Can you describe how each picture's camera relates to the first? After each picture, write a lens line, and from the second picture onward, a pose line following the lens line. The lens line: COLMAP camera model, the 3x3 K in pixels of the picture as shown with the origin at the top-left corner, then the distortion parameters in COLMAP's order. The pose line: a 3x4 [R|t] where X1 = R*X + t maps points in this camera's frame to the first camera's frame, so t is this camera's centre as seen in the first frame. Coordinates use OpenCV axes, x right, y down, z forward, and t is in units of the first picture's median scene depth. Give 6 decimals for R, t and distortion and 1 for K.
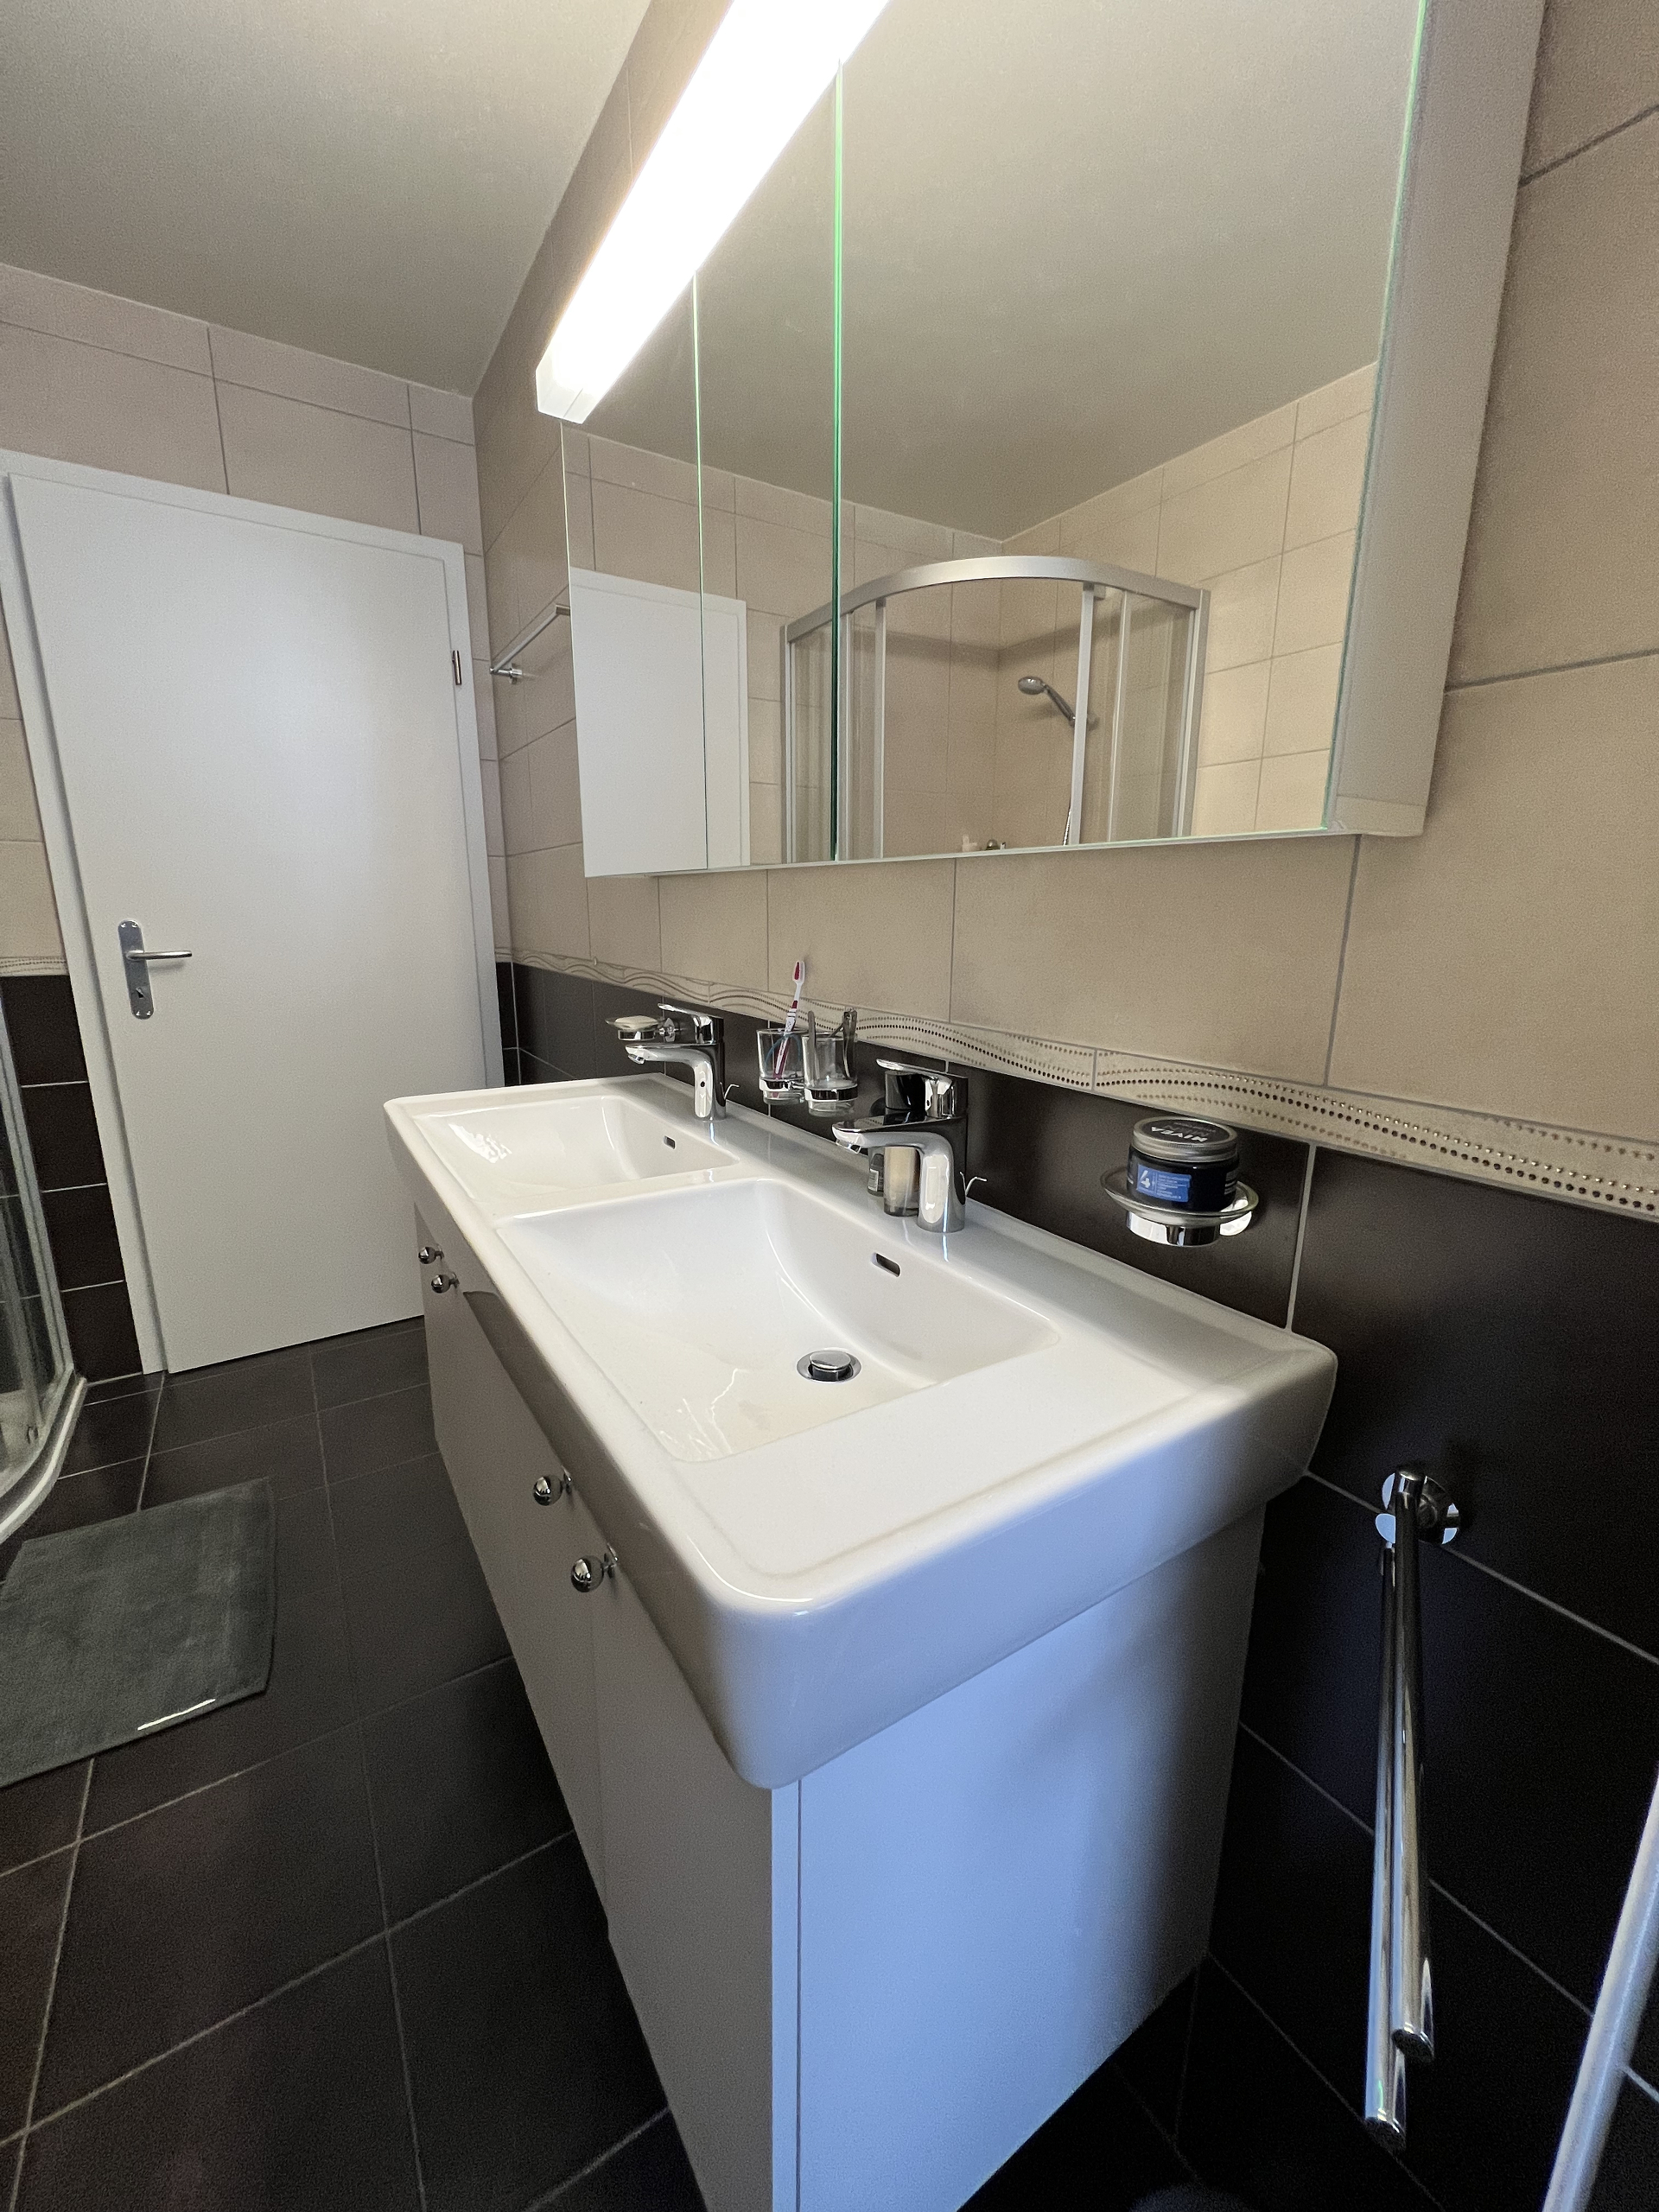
lens RADIAL K [[884.1, 0, 827.4], [0, 884.1, 1103.2], [0, 0, 1]] dist [-0.009287, -0.000018]
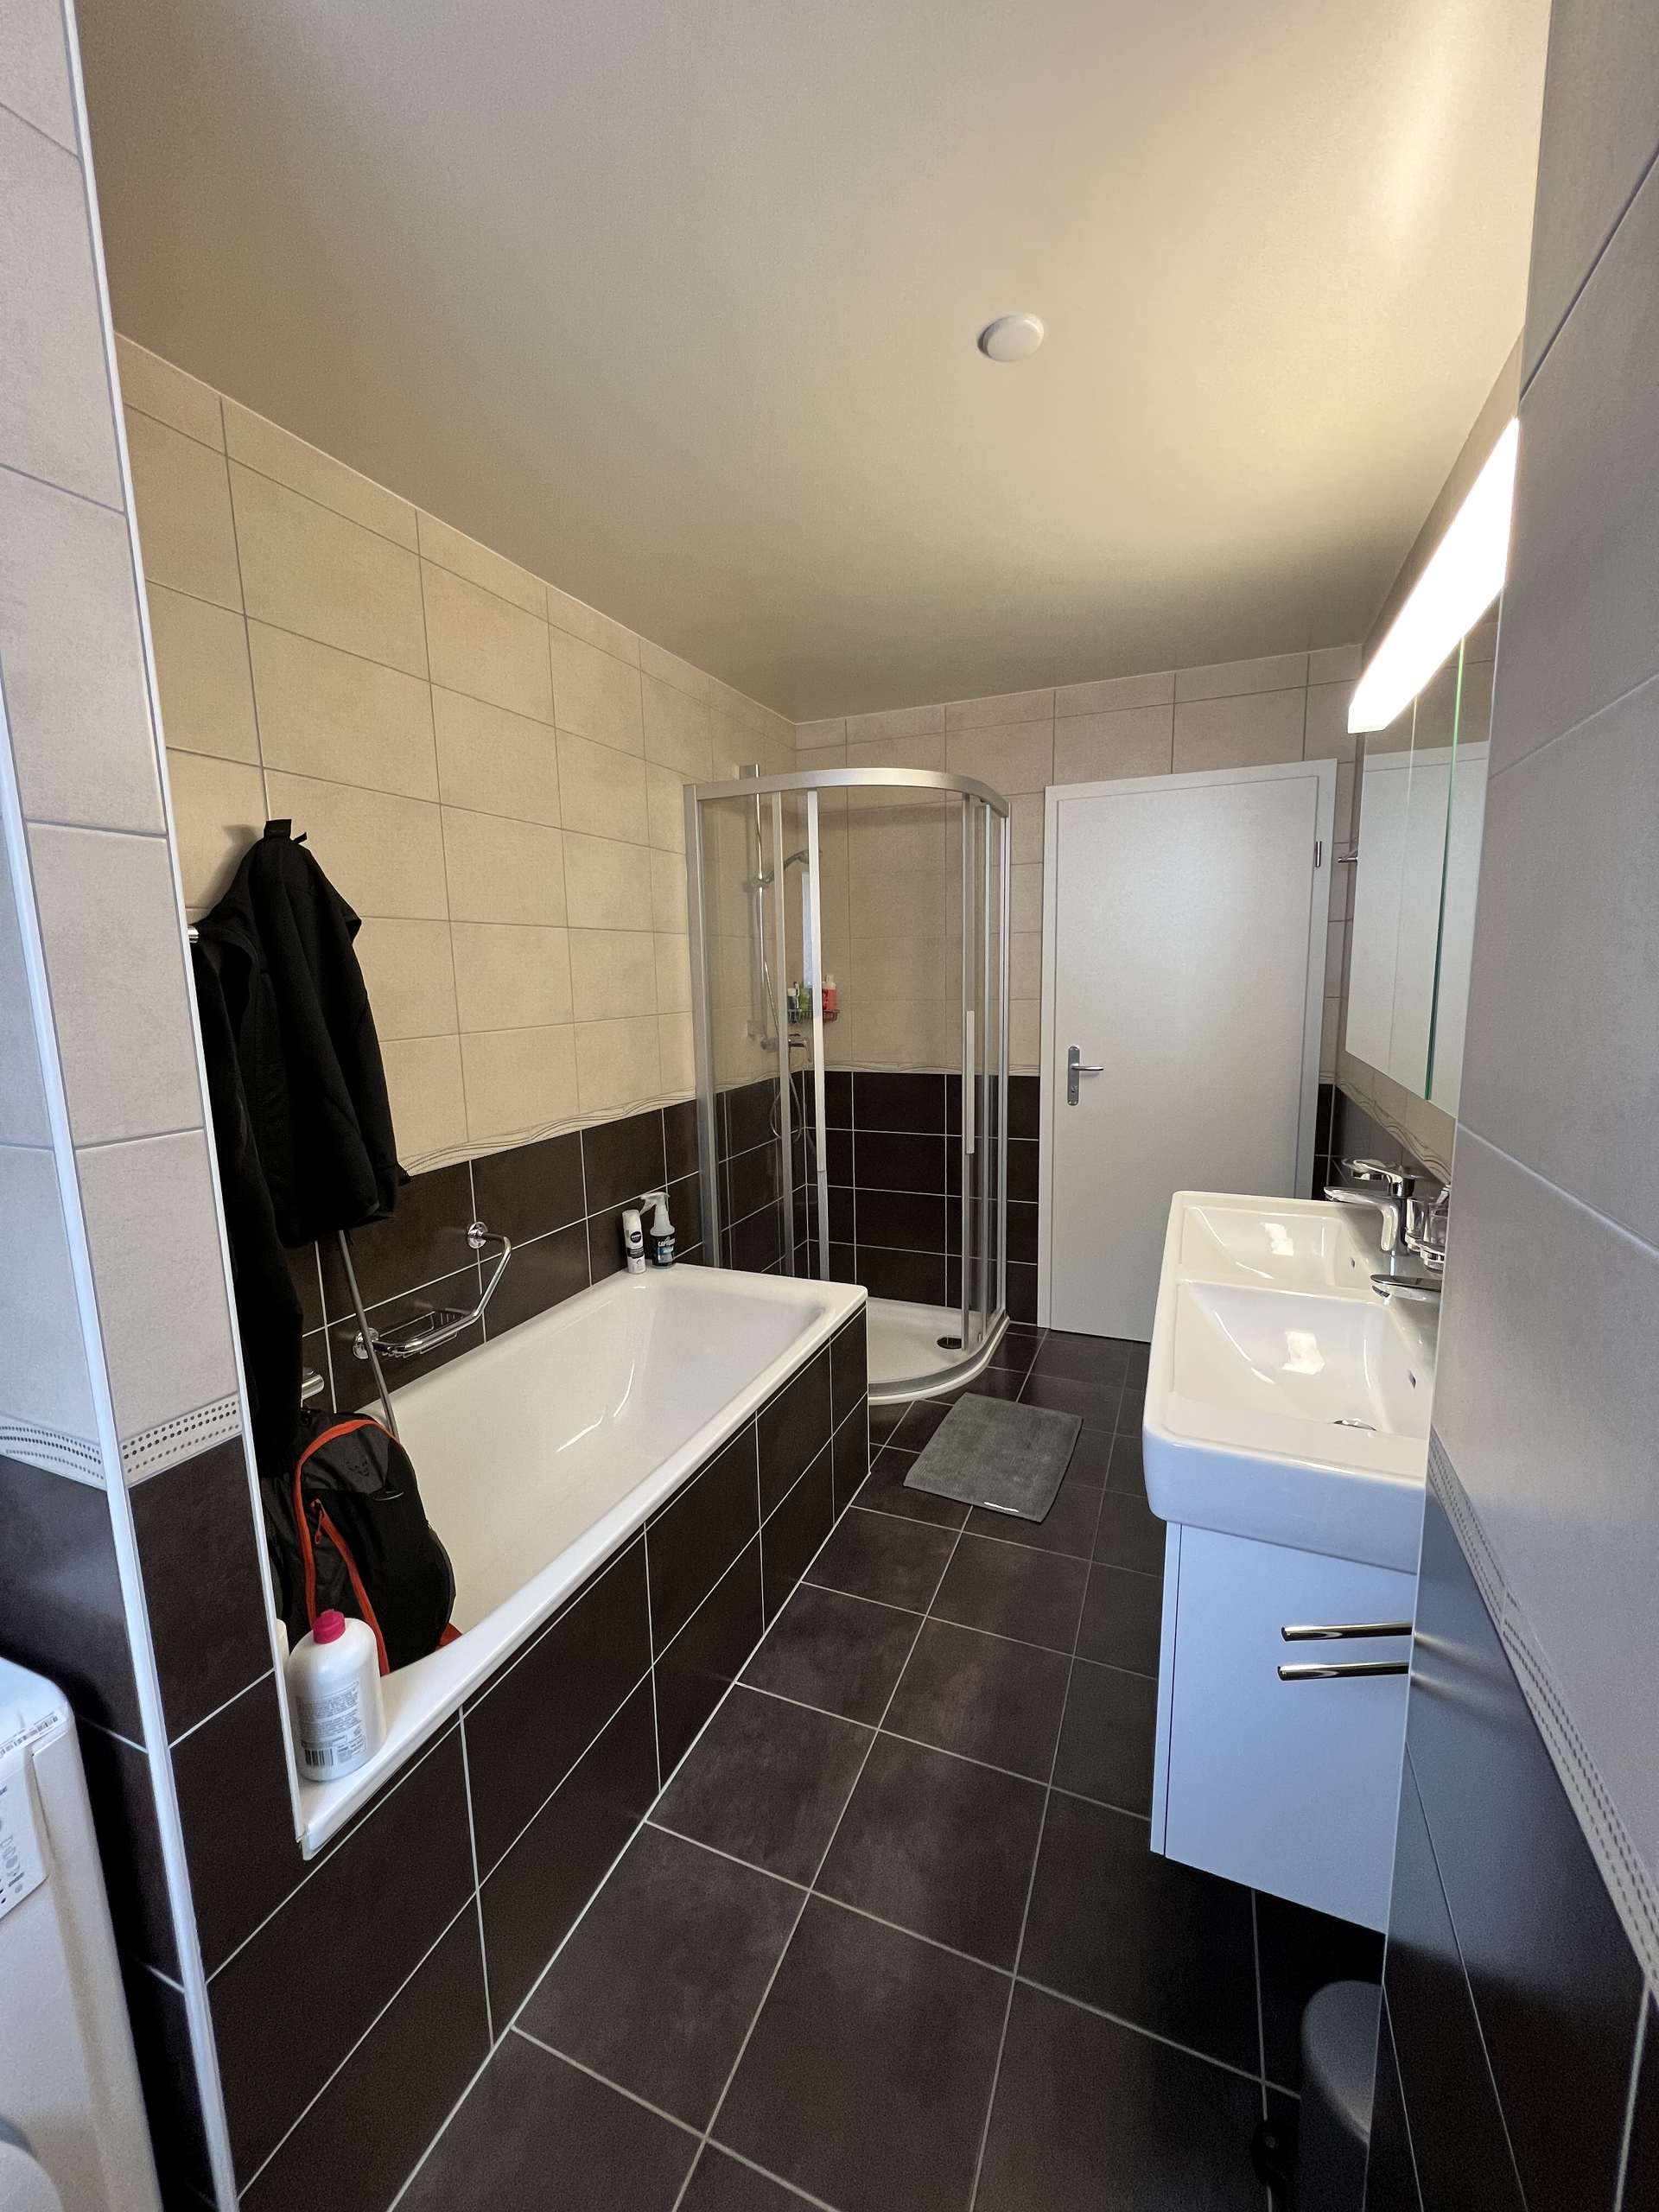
lens RADIAL K [[884.1, 0, 829.2], [0, 884.1, 1105.1], [0, 0, 1]] dist [-0.009287, -0.000018]
pose [[0.571926, 0.106414, -0.813374, 0.280239], [-0.155987, 0.987566, 0.019521, -0.061303], [0.805338, 0.115712, 0.581414, -0.296080]]
